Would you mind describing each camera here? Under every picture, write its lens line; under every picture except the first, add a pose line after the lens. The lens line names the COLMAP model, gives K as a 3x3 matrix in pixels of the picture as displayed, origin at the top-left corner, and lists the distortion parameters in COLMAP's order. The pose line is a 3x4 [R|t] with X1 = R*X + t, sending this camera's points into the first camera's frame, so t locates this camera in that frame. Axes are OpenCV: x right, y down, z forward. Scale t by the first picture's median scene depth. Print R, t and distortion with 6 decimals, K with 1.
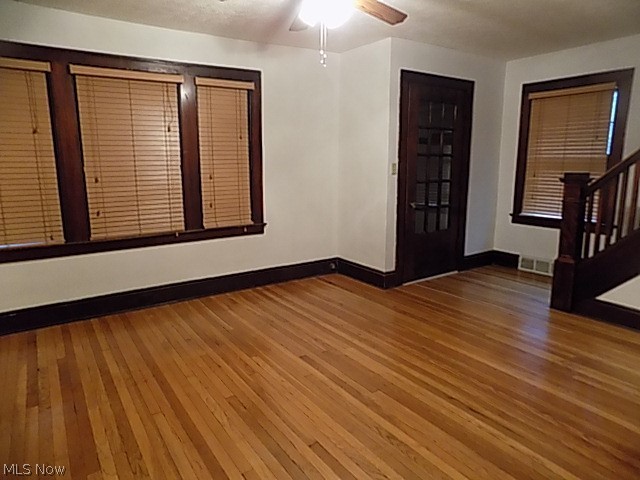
lens RADIAL K [[426.7, 0, 319.2], [0, 426.7, 237.7], [0, 0, 1]] dist [-0.059075, 0.052493]
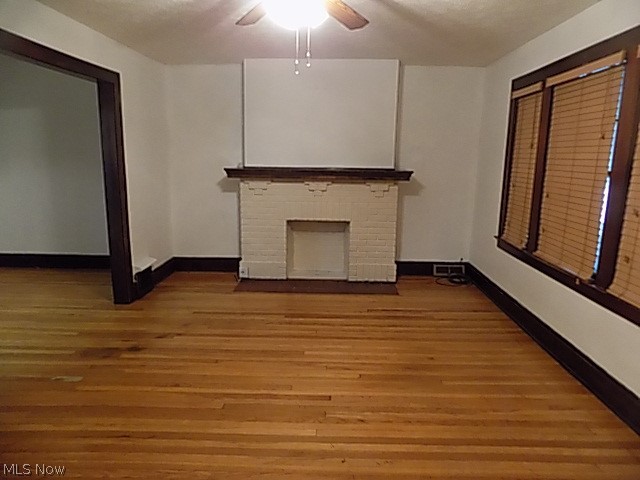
lens RADIAL K [[426.7, 0, 320.1], [0, 426.7, 242.6], [0, 0, 1]] dist [-0.059075, 0.052493]
pose [[-0.572452, 0.171318, -0.801841, 0.659341], [-0.154082, 0.938029, 0.310418, -0.311422], [0.805331, 0.301249, -0.510580, 1.404580]]
